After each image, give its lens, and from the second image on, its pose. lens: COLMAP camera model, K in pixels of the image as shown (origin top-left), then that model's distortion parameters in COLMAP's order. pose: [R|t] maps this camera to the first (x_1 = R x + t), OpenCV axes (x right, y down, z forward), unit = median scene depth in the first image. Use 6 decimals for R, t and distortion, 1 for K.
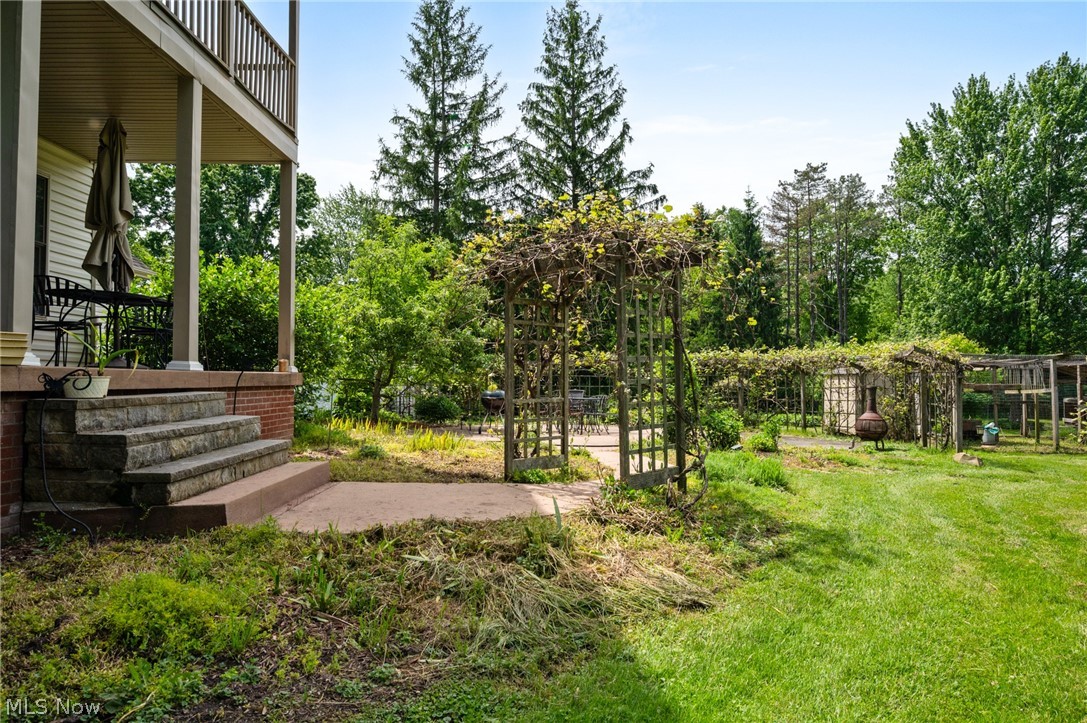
lens RADIAL K [[700.7, 0, 545.5], [0, 700.7, 364.2], [0, 0, 1]] dist [-0.004720, 0.002123]
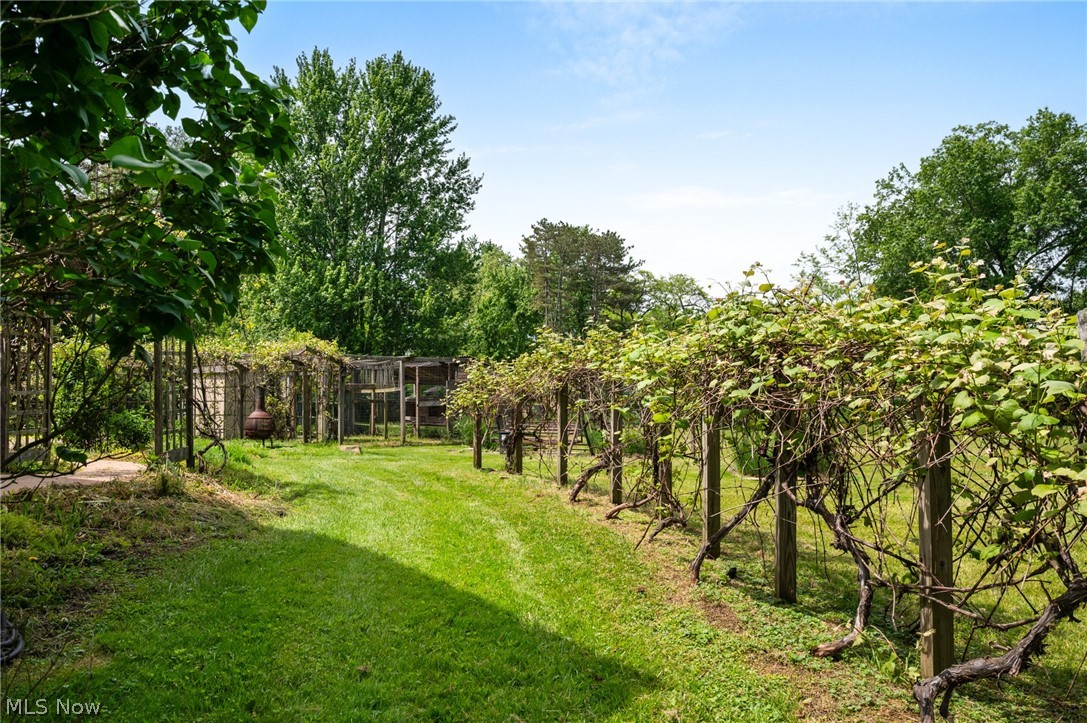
lens RADIAL K [[948.8, 0, 541.5], [0, 948.8, 362.2], [0, 0, 1]] dist [0.012945, 0.000408]
pose [[0.690861, 0.017260, 0.722782, -0.080626], [-0.016917, 0.999827, -0.007706, 0.001137], [-0.722790, -0.006904, 0.691033, -0.075945]]
